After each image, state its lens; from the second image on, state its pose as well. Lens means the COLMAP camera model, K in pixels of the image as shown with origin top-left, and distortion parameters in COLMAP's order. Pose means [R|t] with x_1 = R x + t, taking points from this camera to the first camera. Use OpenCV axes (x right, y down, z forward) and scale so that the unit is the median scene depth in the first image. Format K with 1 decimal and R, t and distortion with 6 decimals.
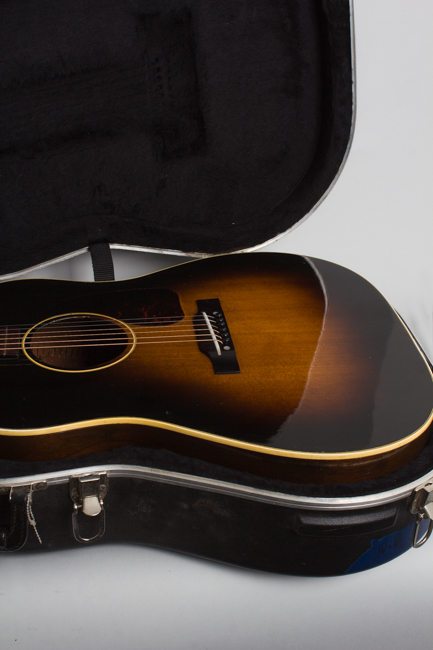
lens RADIAL K [[979.8, 0, 216.3], [0, 979.8, 323.5], [0, 0, 1]] dist [-0.007298, 0.000000]
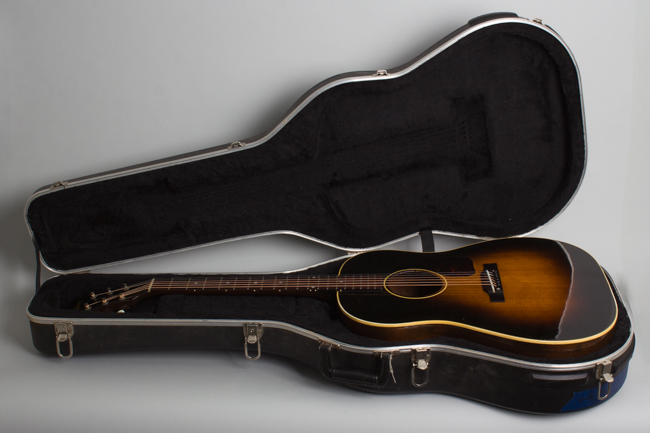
lens RADIAL K [[979.8, 0, 330.6], [0, 979.8, 214.7], [0, 0, 1]] dist [-0.007298, 0.000000]
pose [[0.979985, 0.013280, -0.198630, 0.054271], [-0.033908, 0.994327, -0.100814, 0.068786], [0.196165, 0.105531, 0.974876, -0.686237]]
